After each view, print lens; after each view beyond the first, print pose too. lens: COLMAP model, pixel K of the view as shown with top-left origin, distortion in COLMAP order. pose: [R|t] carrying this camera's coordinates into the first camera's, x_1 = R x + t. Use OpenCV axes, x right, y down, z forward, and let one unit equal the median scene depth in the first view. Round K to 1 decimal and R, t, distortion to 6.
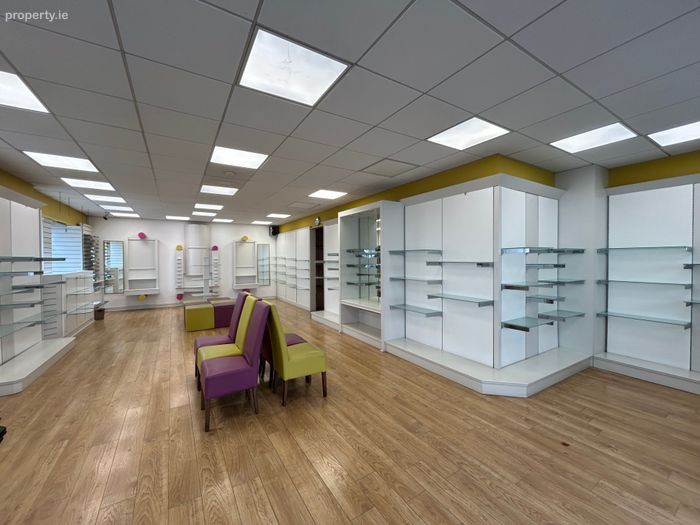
lens RADIAL K [[282.0, 0, 349.7], [0, 282.0, 261.1], [0, 0, 1]] dist [0.004077, -0.000633]
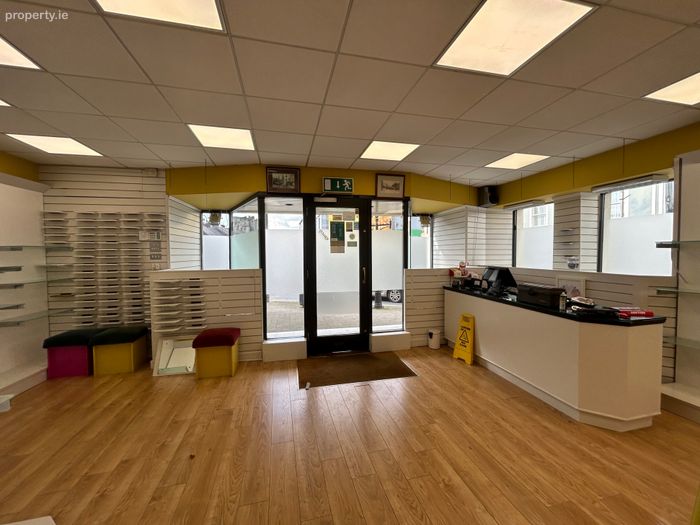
lens RADIAL K [[282.0, 0, 349.5], [0, 282.0, 261.1], [0, 0, 1]] dist [0.004077, -0.000633]
pose [[-0.950490, 0.004959, 0.310716, -0.008569], [0.018101, 0.999059, 0.039427, -0.008776], [-0.310227, 0.043099, -0.949685, 0.770338]]
